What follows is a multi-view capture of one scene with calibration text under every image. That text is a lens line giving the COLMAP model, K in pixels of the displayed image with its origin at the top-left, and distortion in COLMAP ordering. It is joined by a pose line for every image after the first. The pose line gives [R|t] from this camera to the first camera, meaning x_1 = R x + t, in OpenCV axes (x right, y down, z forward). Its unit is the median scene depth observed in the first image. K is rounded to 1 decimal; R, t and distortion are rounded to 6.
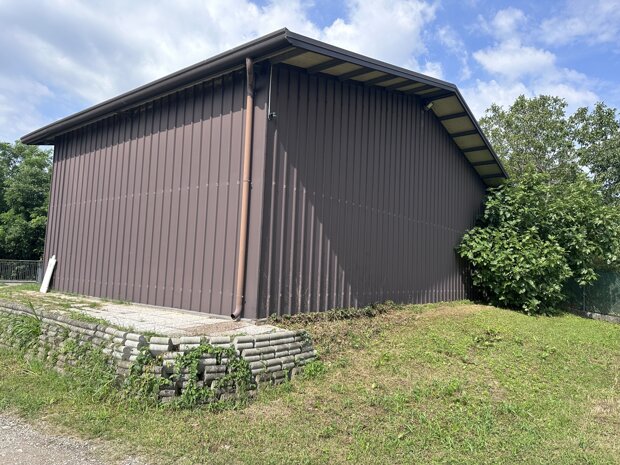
lens RADIAL K [[439.8, 0, 310.0], [0, 439.8, 232.5], [0, 0, 1]] dist [0.034269, -0.040229]
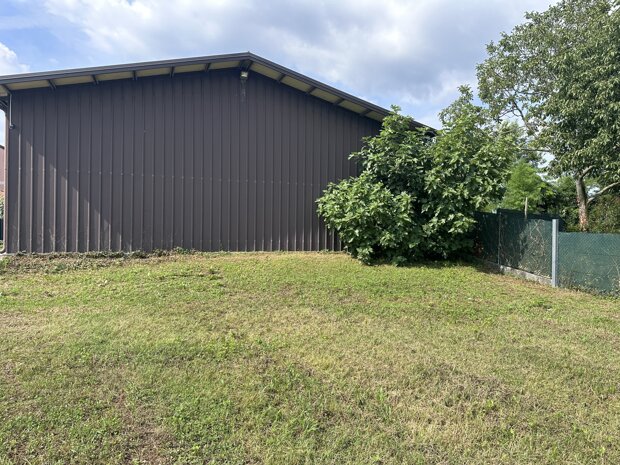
lens RADIAL K [[439.1, 0, 317.3], [0, 439.1, 233.1], [0, 0, 1]] dist [0.040924, -0.046787]
pose [[0.851241, -0.040846, -0.523182, 1.364079], [0.067002, 0.997266, 0.031156, 0.115328], [0.520479, -0.061576, 0.851651, 0.163135]]
